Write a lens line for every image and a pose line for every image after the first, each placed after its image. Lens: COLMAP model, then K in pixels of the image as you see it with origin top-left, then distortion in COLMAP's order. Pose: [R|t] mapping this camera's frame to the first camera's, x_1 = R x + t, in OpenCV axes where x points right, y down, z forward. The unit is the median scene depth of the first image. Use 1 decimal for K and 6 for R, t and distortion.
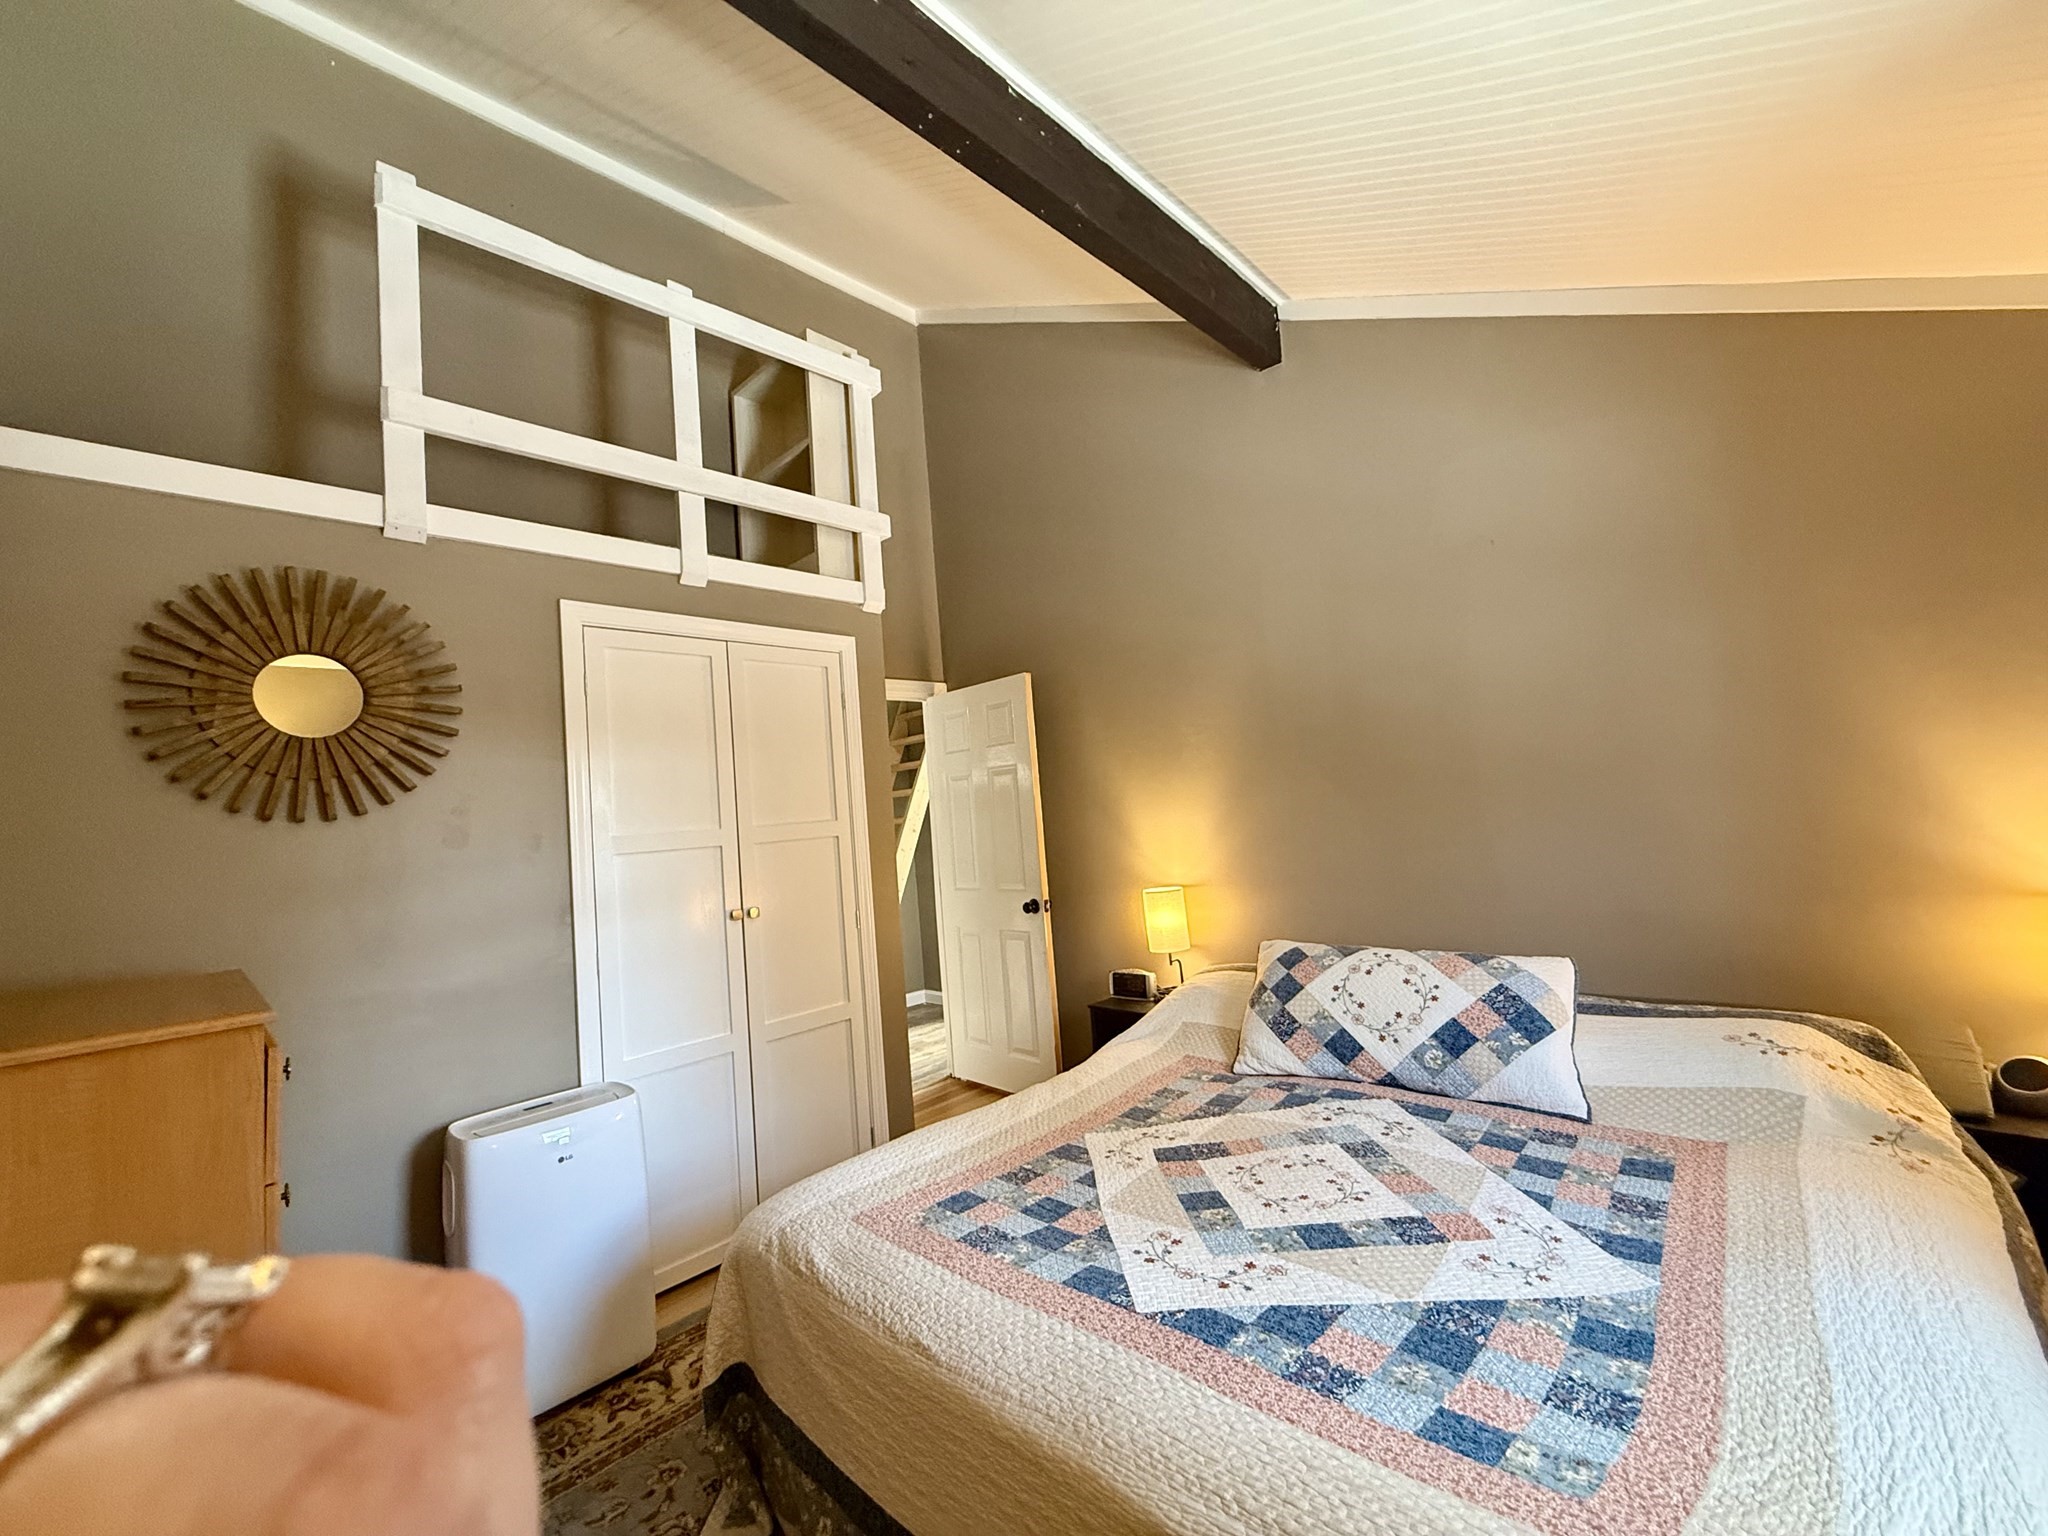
lens RADIAL K [[815.5, 0, 1017.7], [0, 815.5, 765.9], [0, 0, 1]] dist [0.002178, -0.001169]
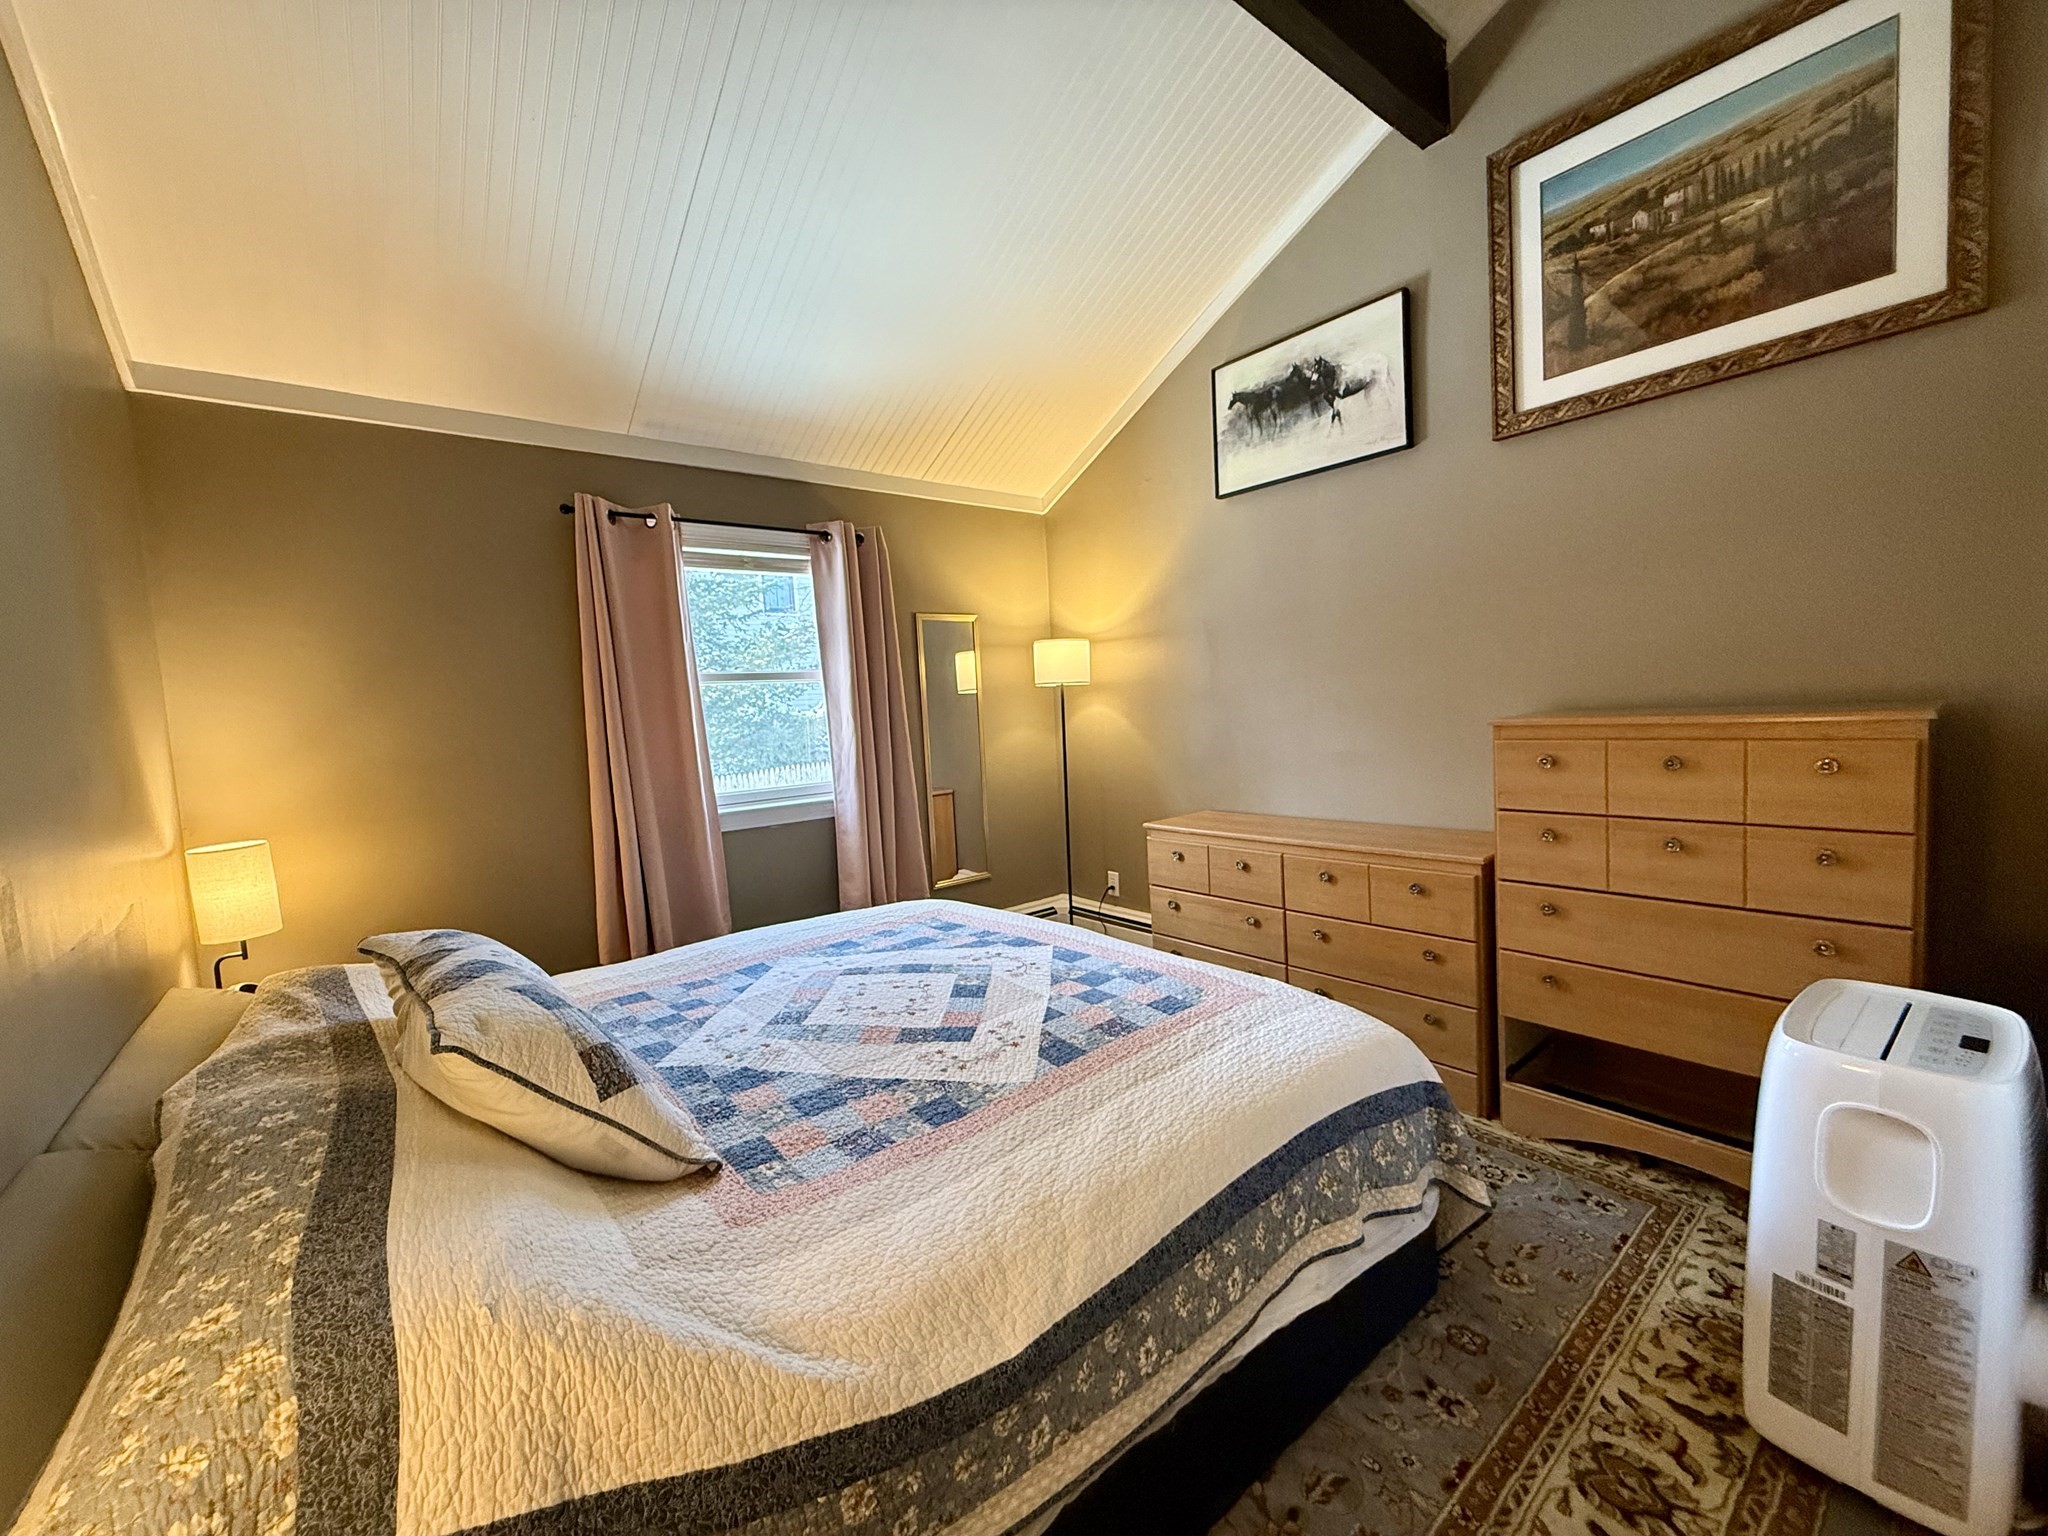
lens RADIAL K [[815.5, 0, 1014.9], [0, 815.5, 765.2], [0, 0, 1]] dist [0.002178, -0.001169]
pose [[-0.983946, 0.121146, 0.131049, -0.041401], [0.122638, 0.992446, 0.003343, 0.169974], [-0.129654, 0.019361, -0.991370, 1.942702]]
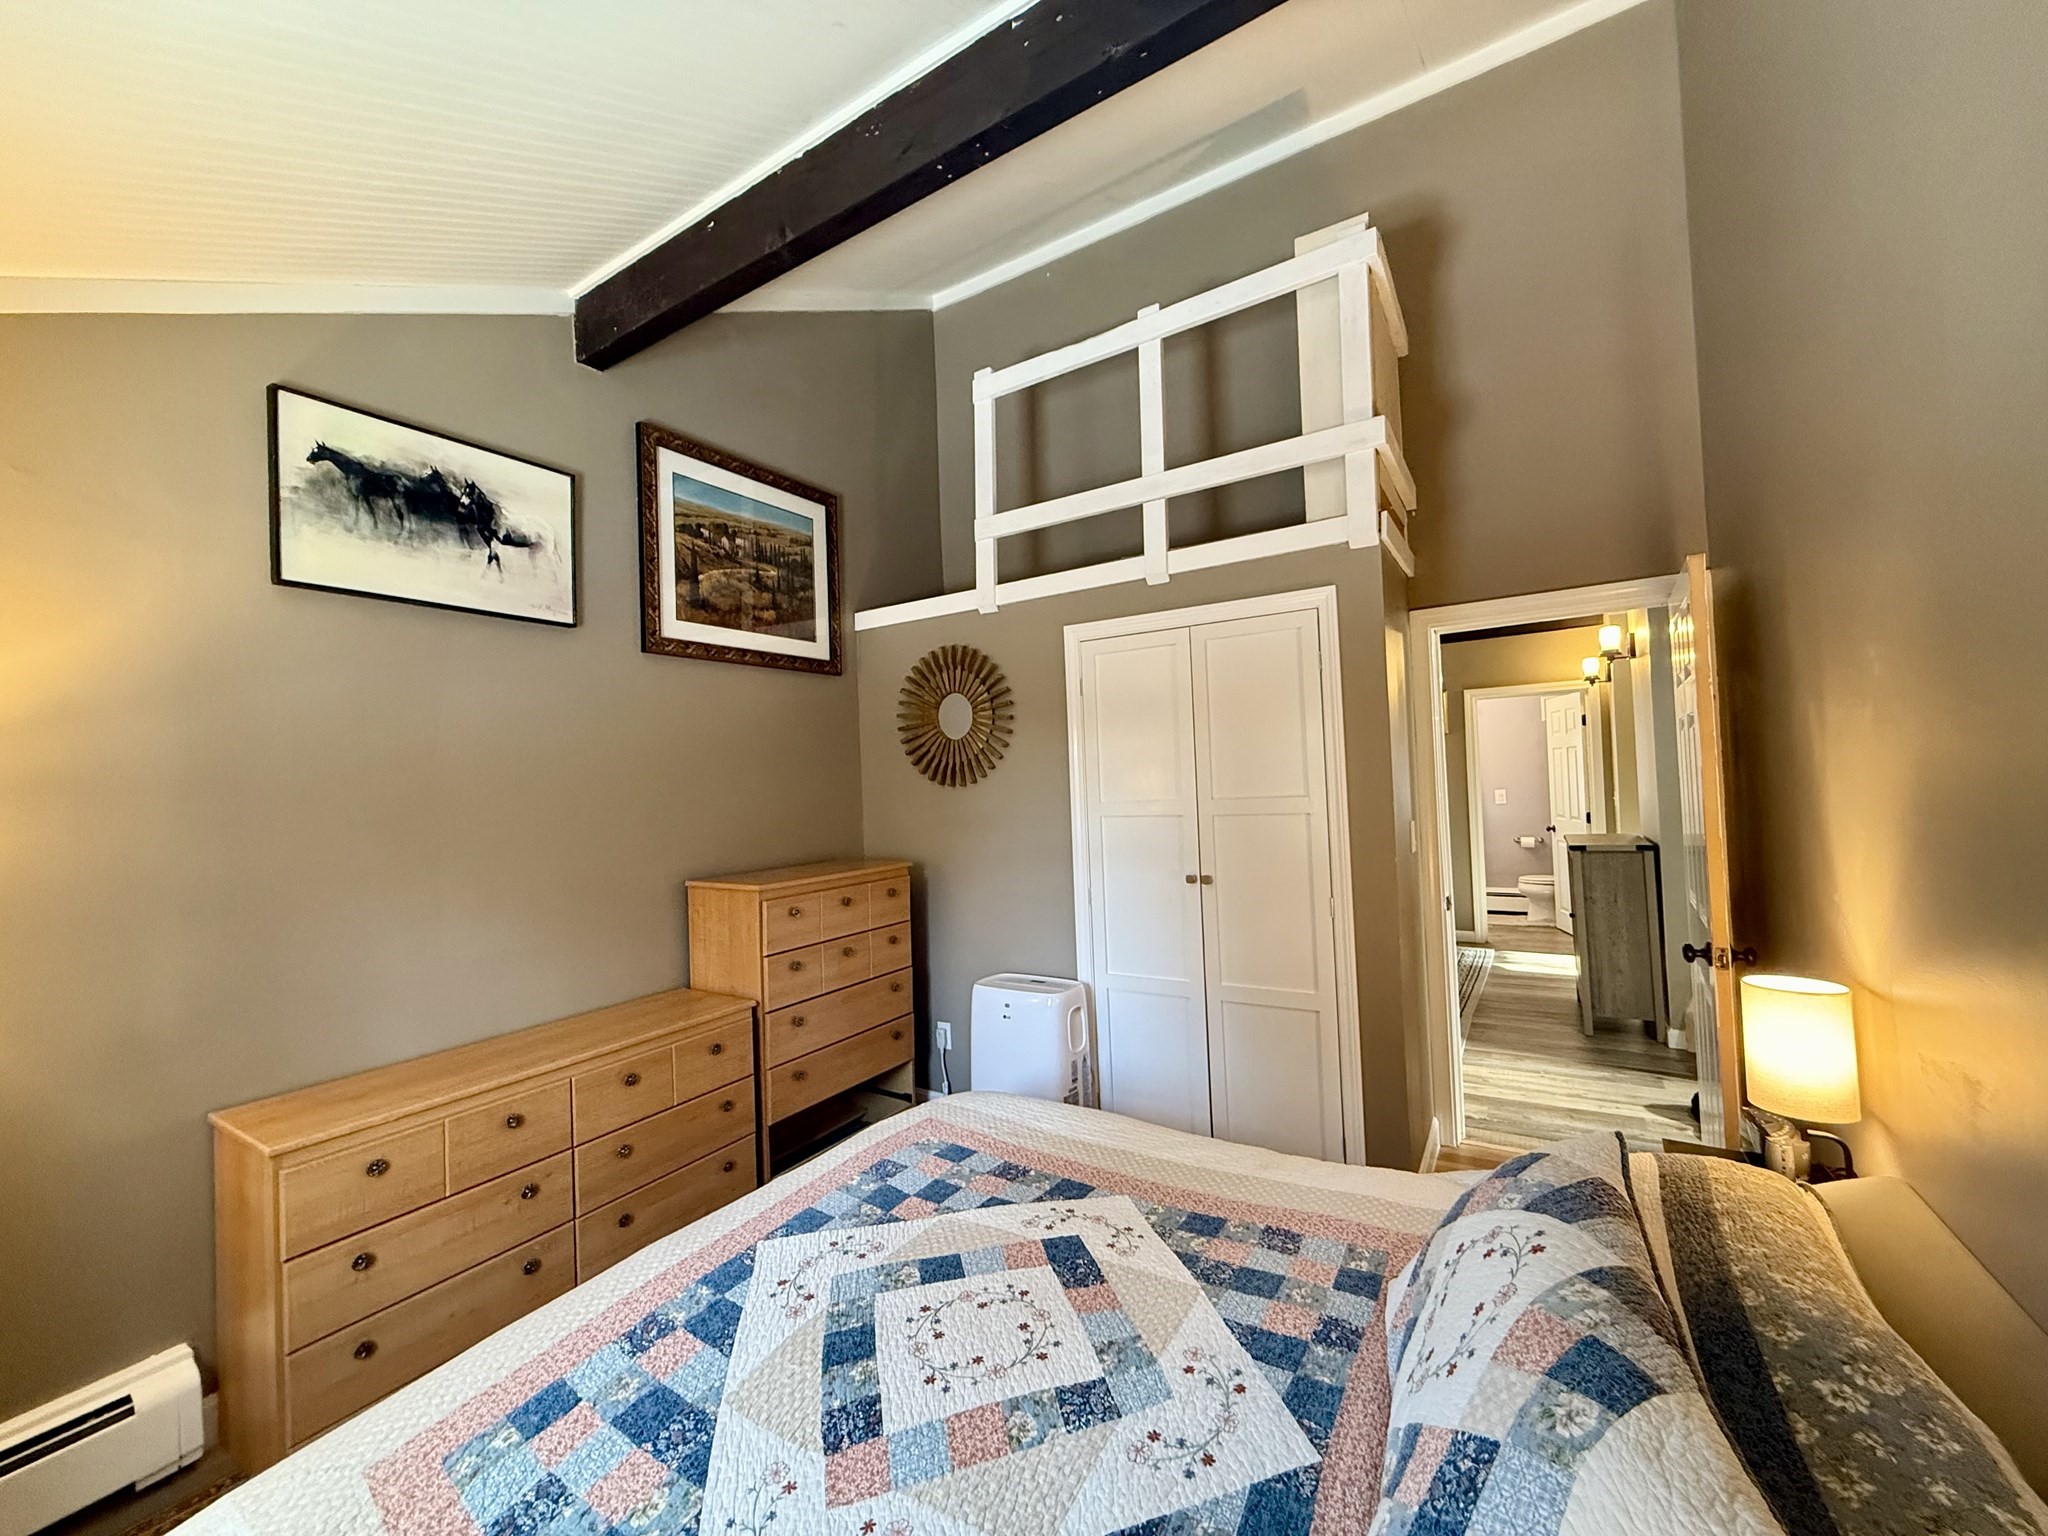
lens RADIAL K [[815.5, 0, 1020.0], [0, 815.5, 766.8], [0, 0, 1]] dist [0.002178, -0.001169]
pose [[0.207239, 0.048054, -0.977110, 1.003242], [0.083316, 0.994297, 0.066570, -0.090838], [0.974736, -0.095204, 0.202053, 0.833214]]
